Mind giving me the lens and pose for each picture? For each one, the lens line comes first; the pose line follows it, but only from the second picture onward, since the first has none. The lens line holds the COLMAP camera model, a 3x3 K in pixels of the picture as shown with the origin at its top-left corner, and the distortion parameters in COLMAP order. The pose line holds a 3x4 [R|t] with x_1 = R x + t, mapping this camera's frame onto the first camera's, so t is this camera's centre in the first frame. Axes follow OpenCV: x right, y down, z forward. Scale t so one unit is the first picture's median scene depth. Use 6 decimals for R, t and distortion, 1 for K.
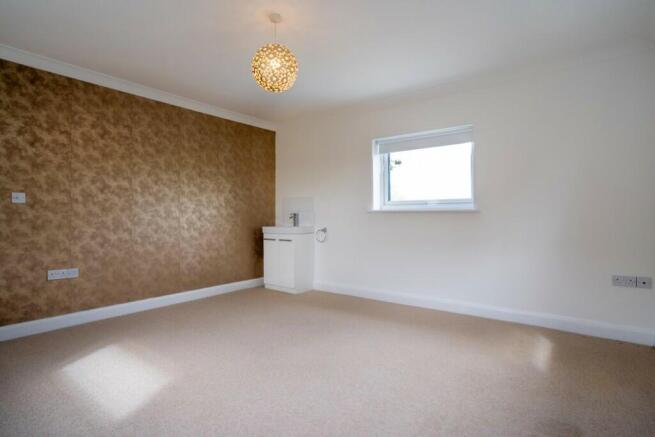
lens RADIAL K [[349.0, 0, 327.5], [0, 349.0, 218.5], [0, 0, 1]] dist [0.044616, 0.000189]
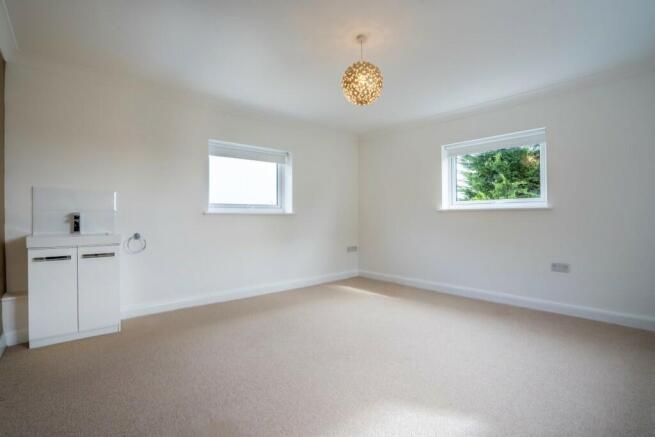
lens RADIAL K [[297.2, 0, 327.5], [0, 297.2, 218.5], [0, 0, 1]] dist [-0.000339, -0.000173]
pose [[0.263173, 0.002816, 0.964745, -0.548703], [0.020833, 0.999746, -0.008601, 0.007847], [-0.964524, 0.022362, 0.263047, 0.449237]]
